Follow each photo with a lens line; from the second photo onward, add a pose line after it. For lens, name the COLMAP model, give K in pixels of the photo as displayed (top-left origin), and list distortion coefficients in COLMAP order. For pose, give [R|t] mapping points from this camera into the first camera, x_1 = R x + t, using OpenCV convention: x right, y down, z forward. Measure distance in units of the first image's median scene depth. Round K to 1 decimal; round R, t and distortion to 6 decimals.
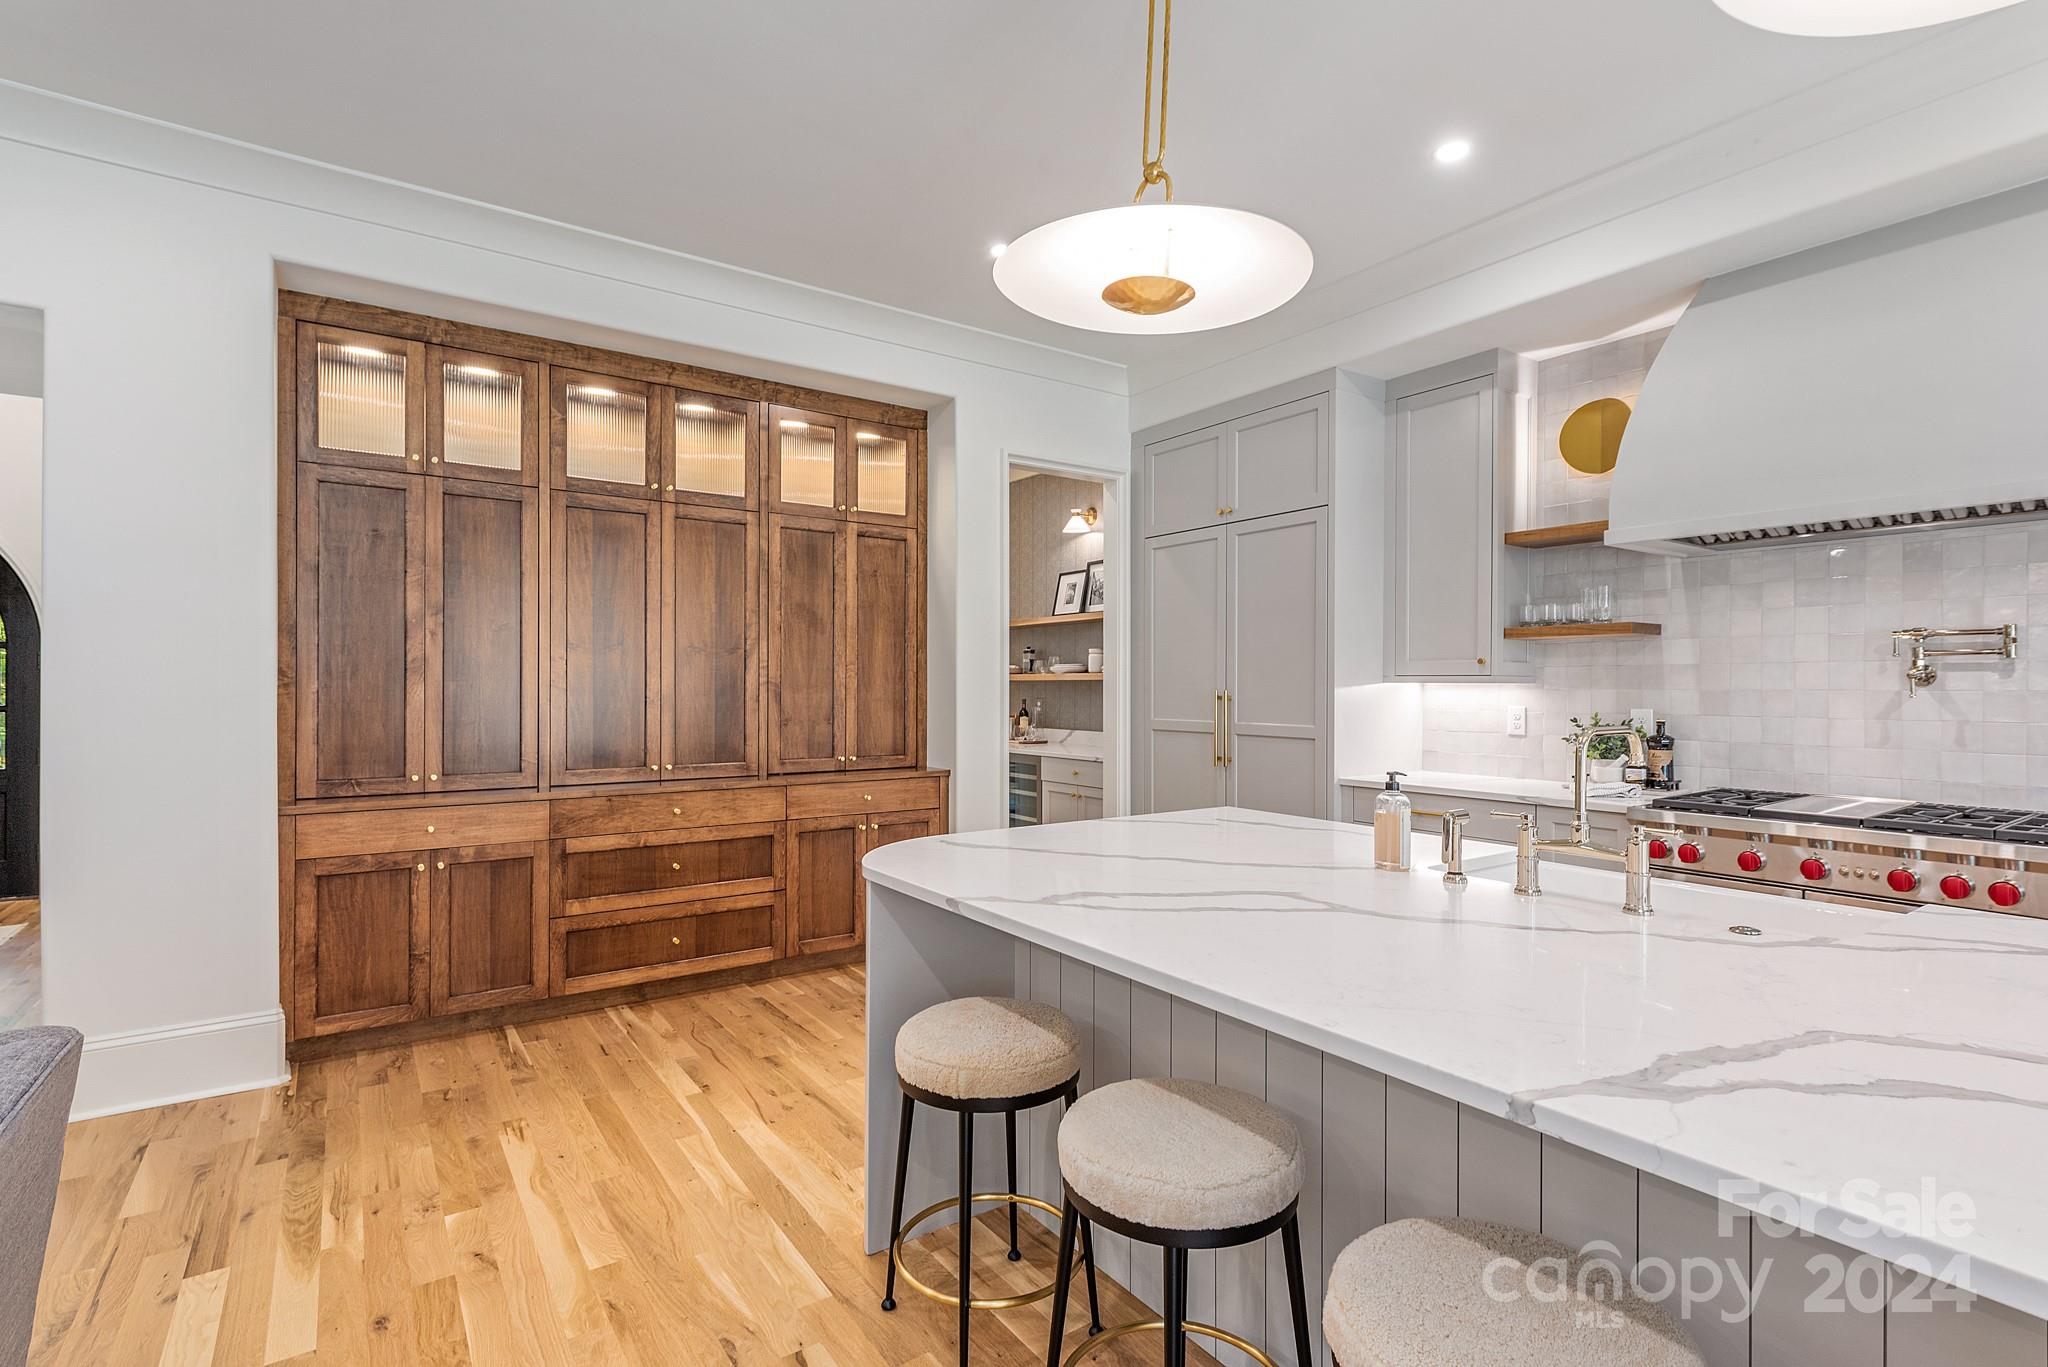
lens RADIAL K [[964.5, 0, 1032.5], [0, 964.5, 686.3], [0, 0, 1]] dist [0.005402, -0.003696]
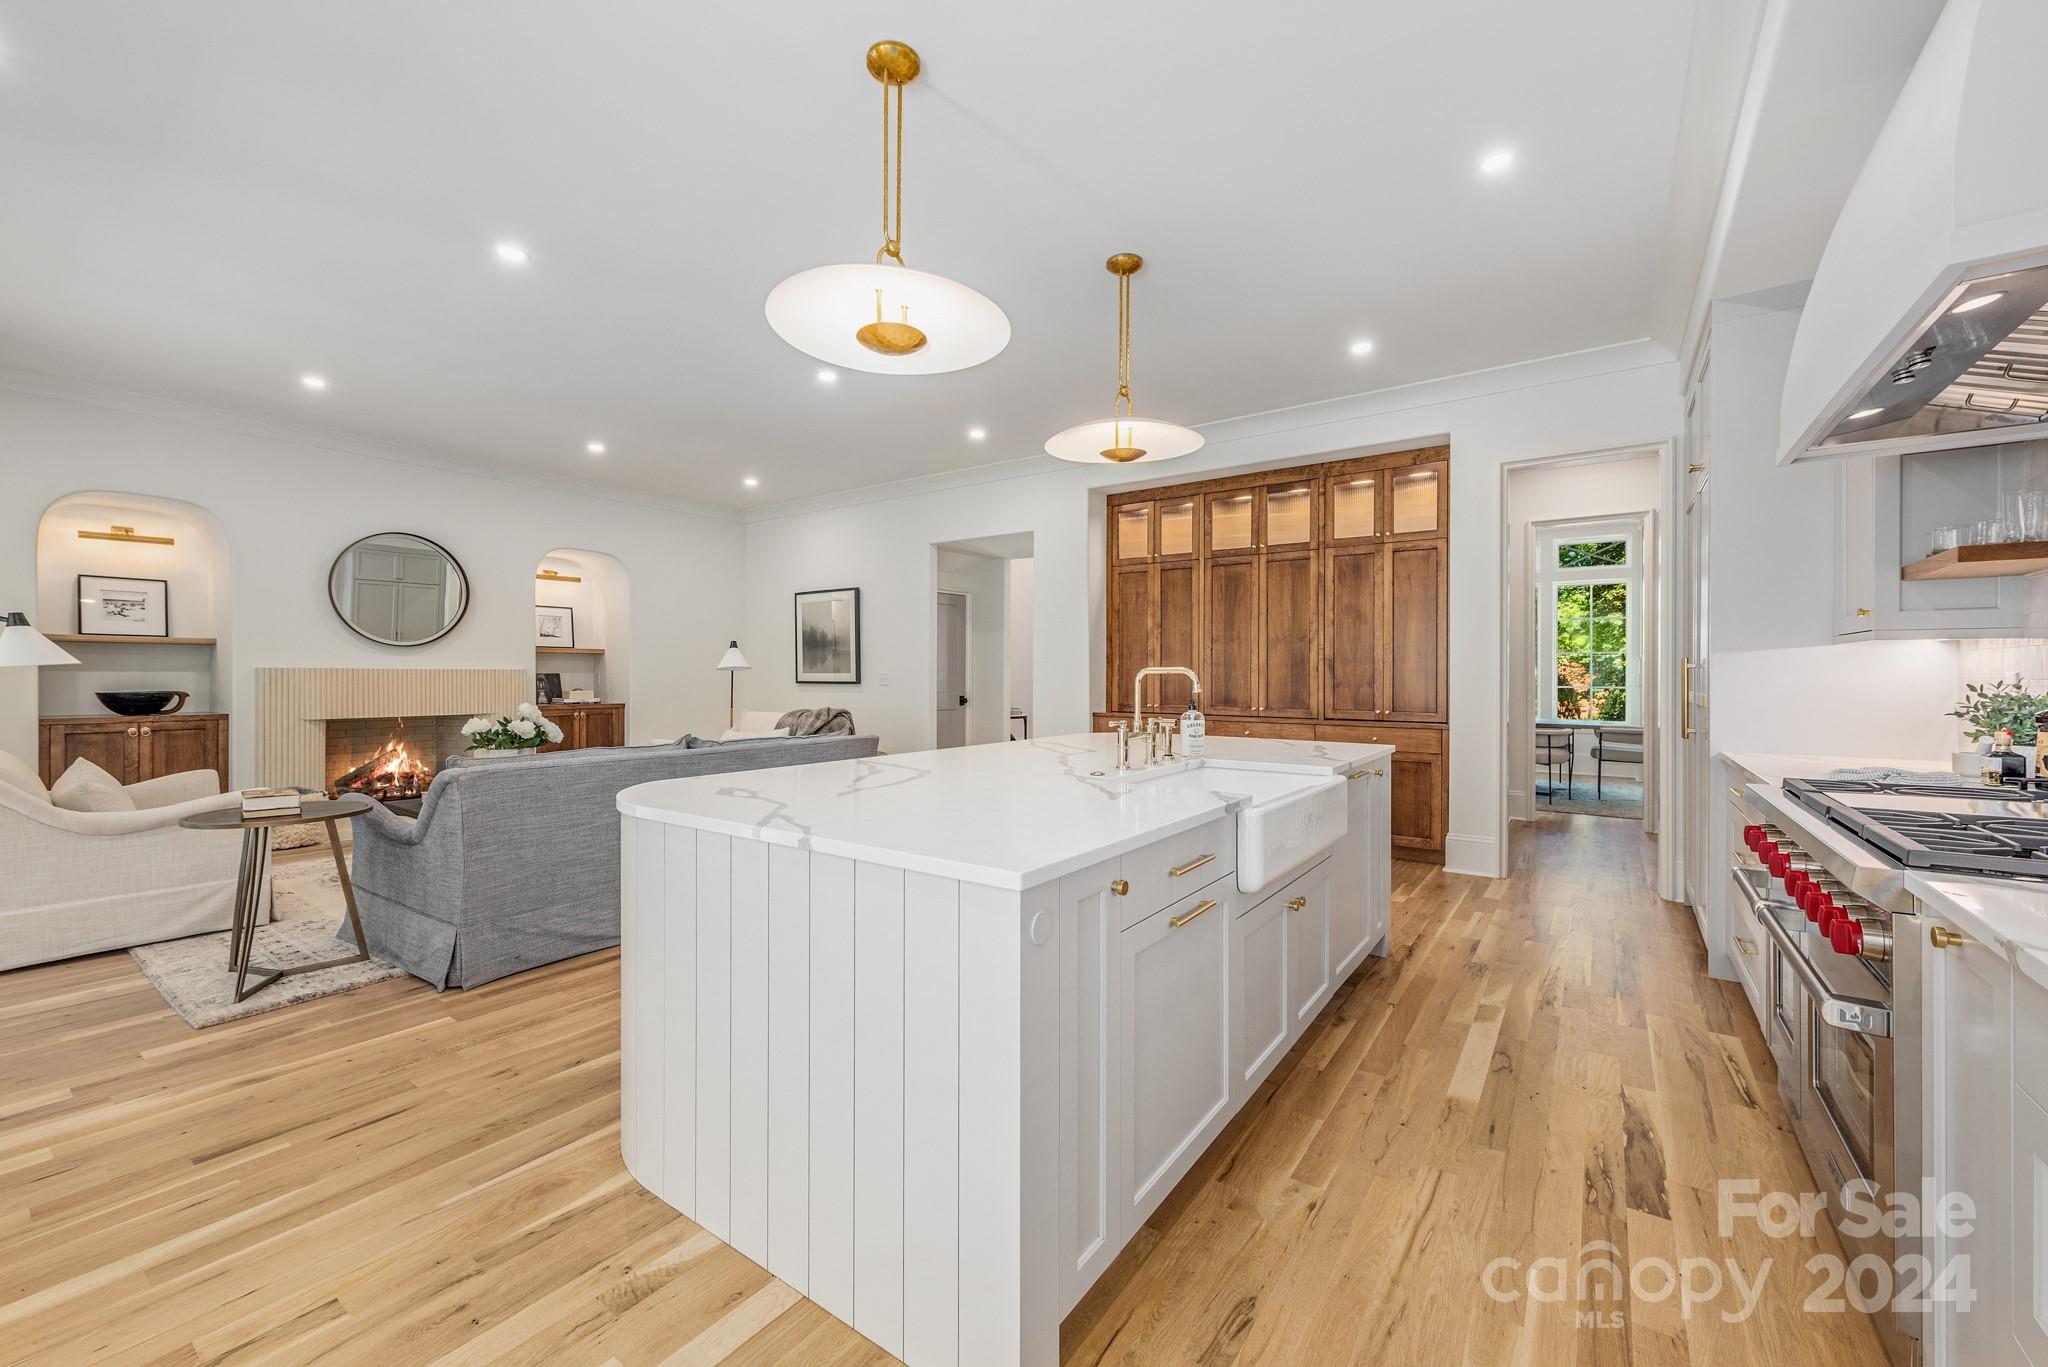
lens RADIAL K [[799.7, 0, 1032.7], [0, 799.7, 678.1], [0, 0, 1]] dist [0.010483, -0.002478]
pose [[0.331420, 0.003991, -0.943475, 0.876514], [-0.001227, 0.999992, 0.003800, 0.025825], [0.943483, -0.000102, 0.331422, 0.153694]]
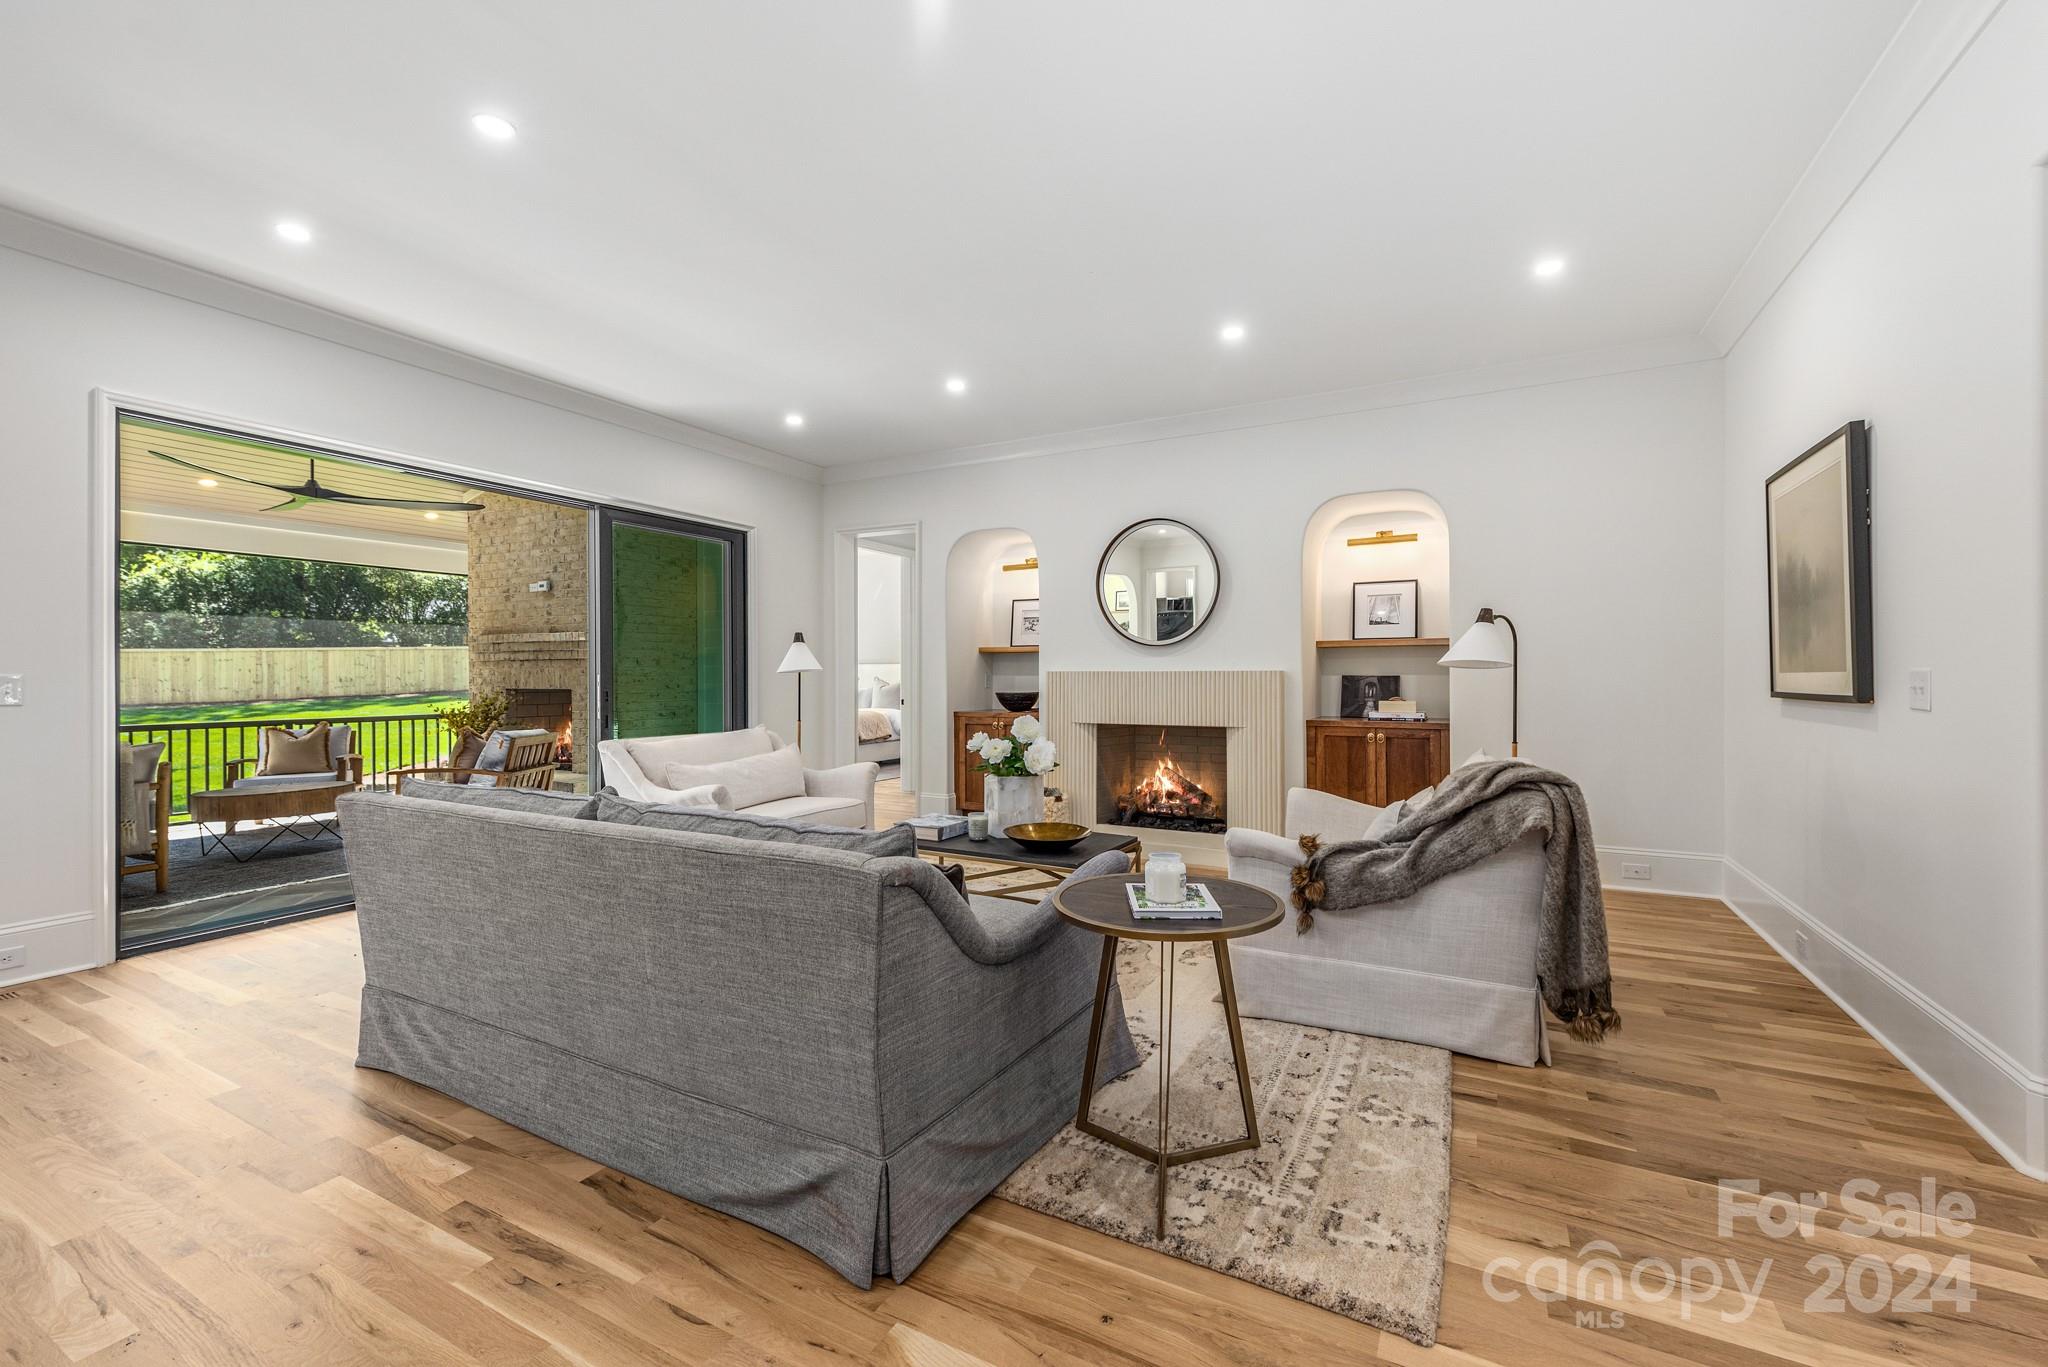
lens RADIAL K [[833.8, 0, 1044.4], [0, 833.8, 681.4], [0, 0, 1]] dist [0.002677, -0.000709]
pose [[-0.890901, 0.003495, -0.454184, -0.221465], [0.001789, 0.999990, 0.004186, 0.025985], [0.454194, 0.002916, -0.890898, 0.730957]]
